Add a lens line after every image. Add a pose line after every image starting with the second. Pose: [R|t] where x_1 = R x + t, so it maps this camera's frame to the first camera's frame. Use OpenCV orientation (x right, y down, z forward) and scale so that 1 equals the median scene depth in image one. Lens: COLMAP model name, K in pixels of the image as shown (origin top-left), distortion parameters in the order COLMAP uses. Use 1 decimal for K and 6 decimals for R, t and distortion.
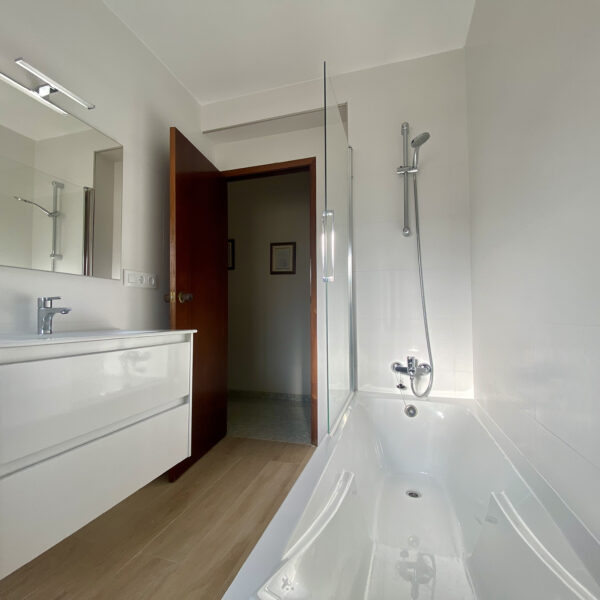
lens RADIAL K [[319.6, 0, 300.0], [0, 319.6, 300.0], [0, 0, 1]] dist [-0.000345, -0.012971]
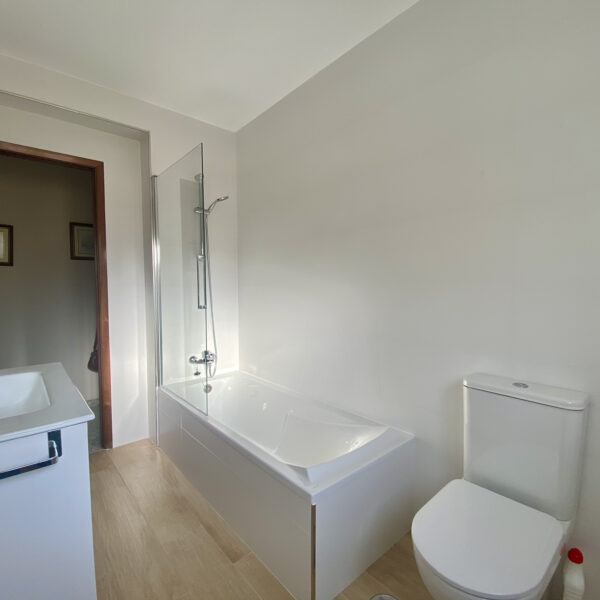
lens RADIAL K [[319.6, 0, 300.0], [0, 319.6, 300.0], [0, 0, 1]] dist [-0.000345, -0.012971]
pose [[0.514748, -0.040912, 0.856365, -0.605135], [-0.043119, 0.996361, 0.073518, -0.158287], [-0.856257, -0.074769, 0.511111, -0.045278]]
